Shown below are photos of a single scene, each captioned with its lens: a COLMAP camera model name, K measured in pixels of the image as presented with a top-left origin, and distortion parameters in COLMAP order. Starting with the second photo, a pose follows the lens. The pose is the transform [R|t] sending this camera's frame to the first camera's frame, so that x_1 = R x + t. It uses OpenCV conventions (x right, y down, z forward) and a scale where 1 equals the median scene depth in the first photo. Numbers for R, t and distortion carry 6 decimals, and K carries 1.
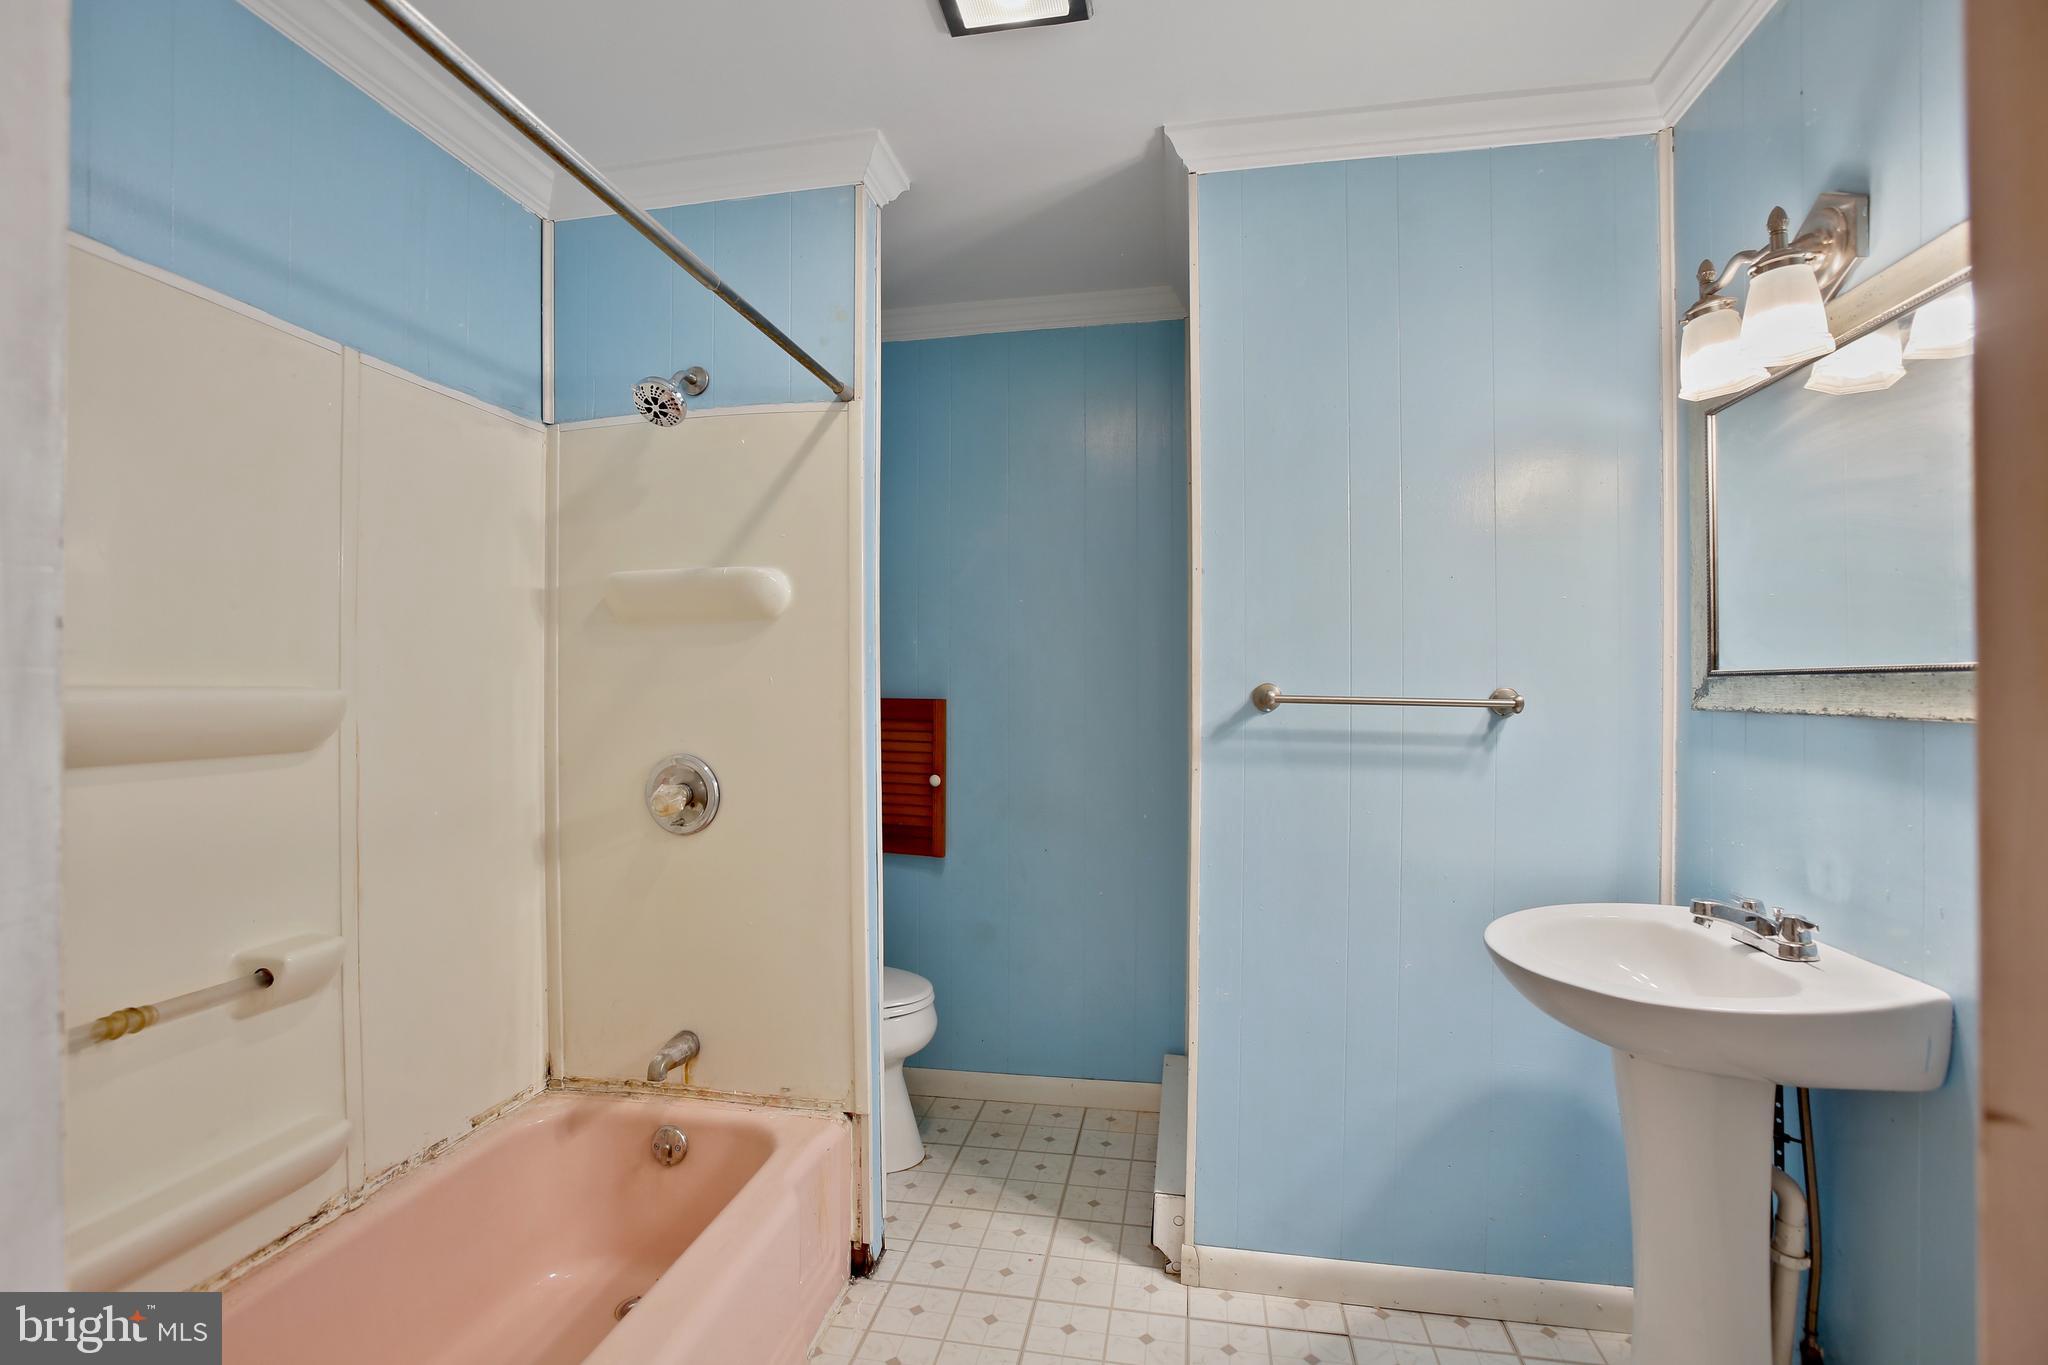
lens RADIAL K [[971.1, 0, 1024.0], [0, 971.1, 682.5], [0, 0, 1]] dist [-0.042629, 0.035896]
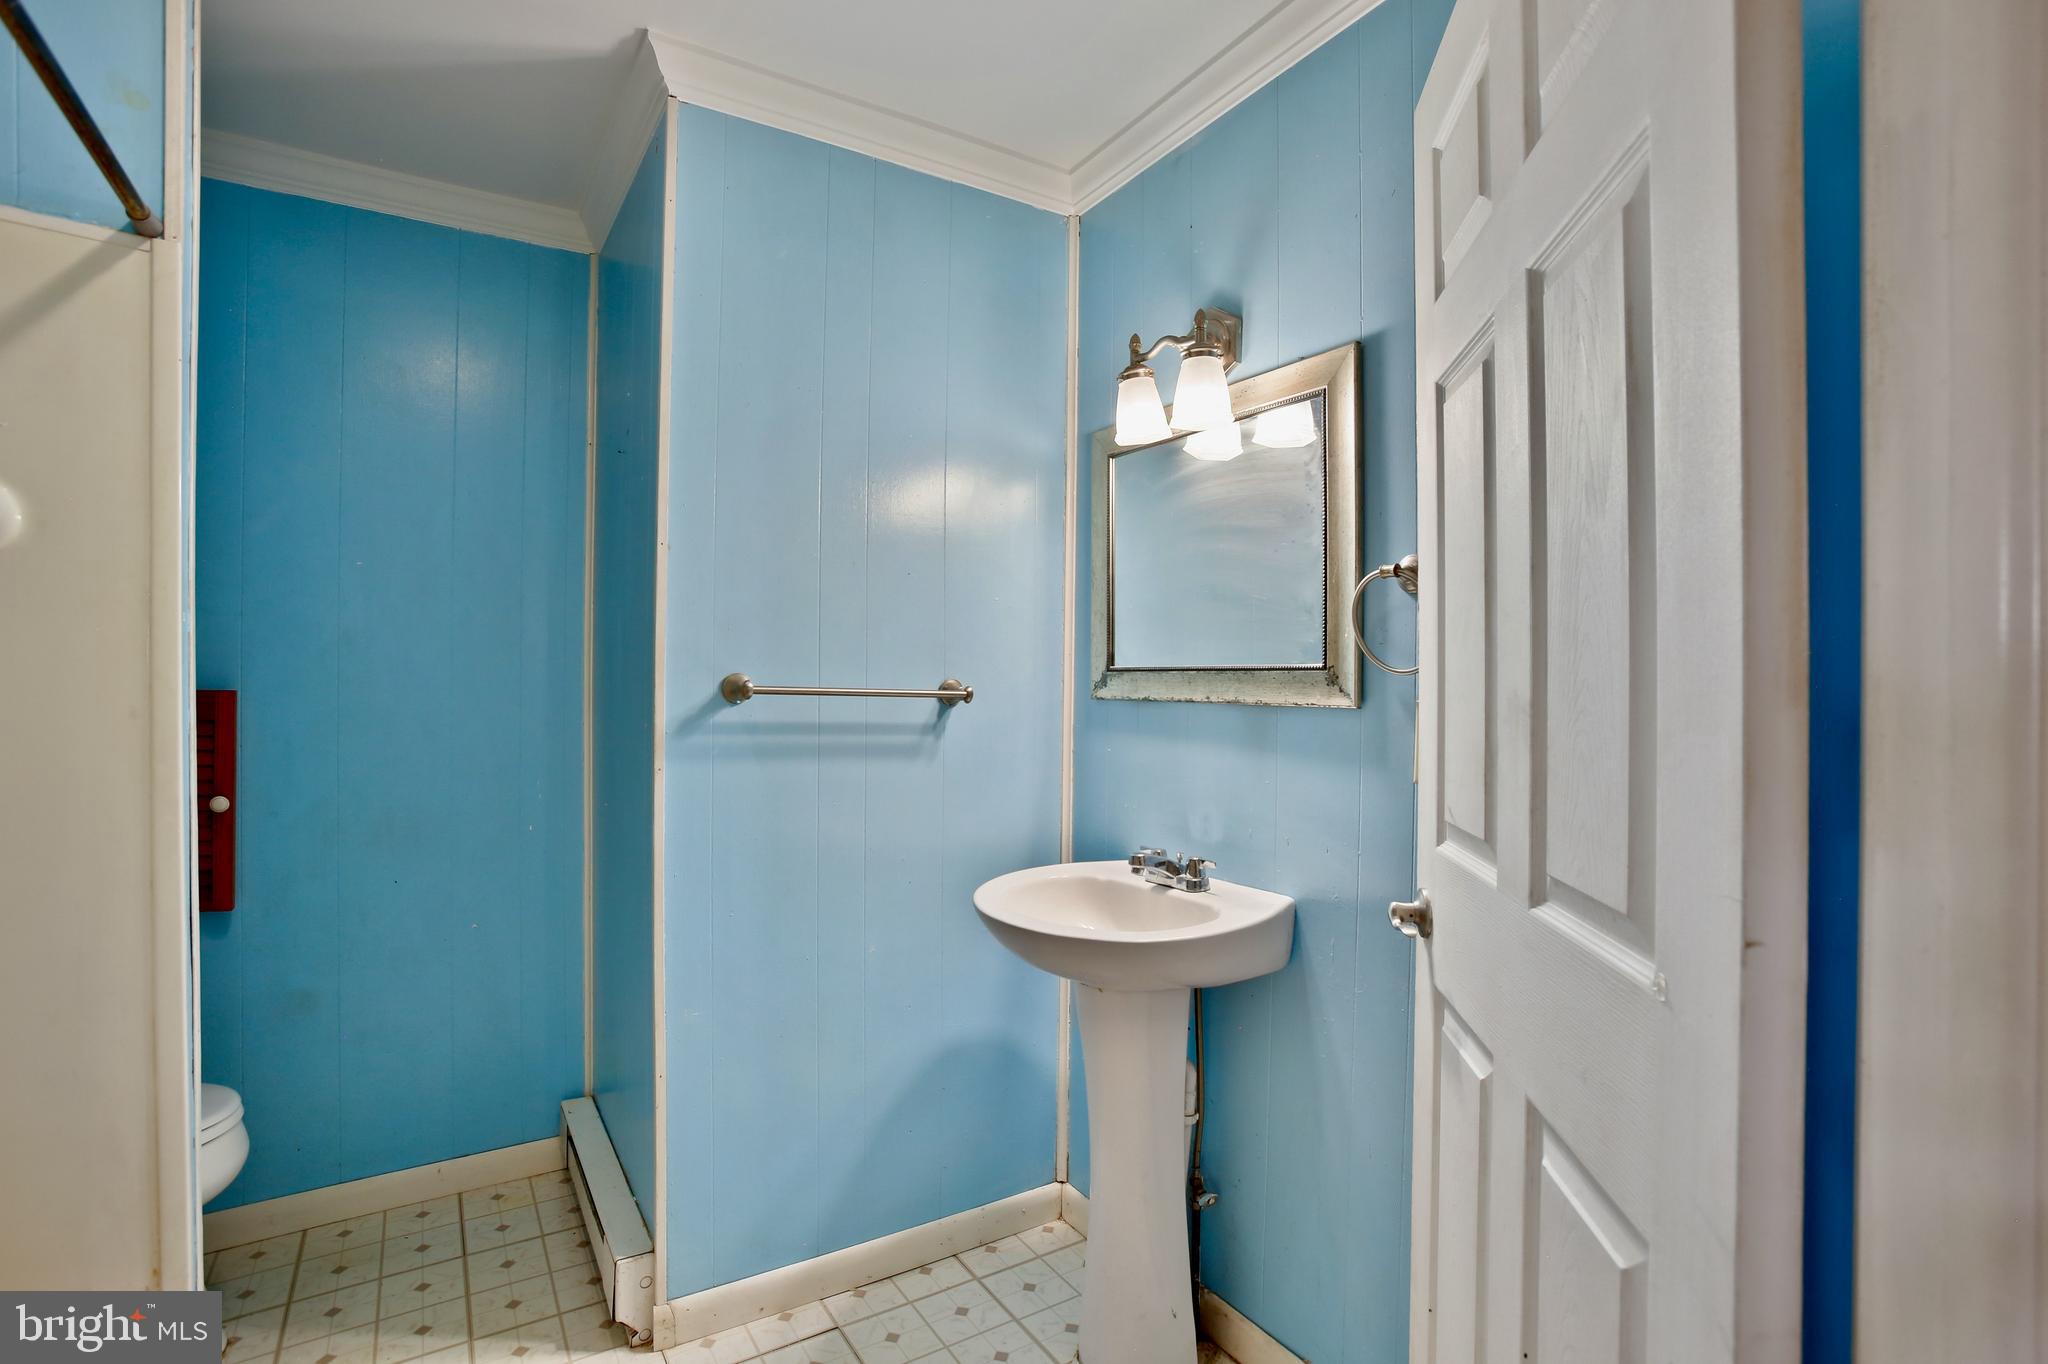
lens RADIAL K [[985.4, 0, 1024.0], [0, 985.4, 682.0], [0, 0, 1]] dist [-0.042318, 0.027254]
pose [[0.748550, 0.004273, 0.663065, -0.181797], [-0.010848, 0.999924, 0.005802, 0.000696], [-0.662990, -0.011536, 0.748539, 0.115843]]
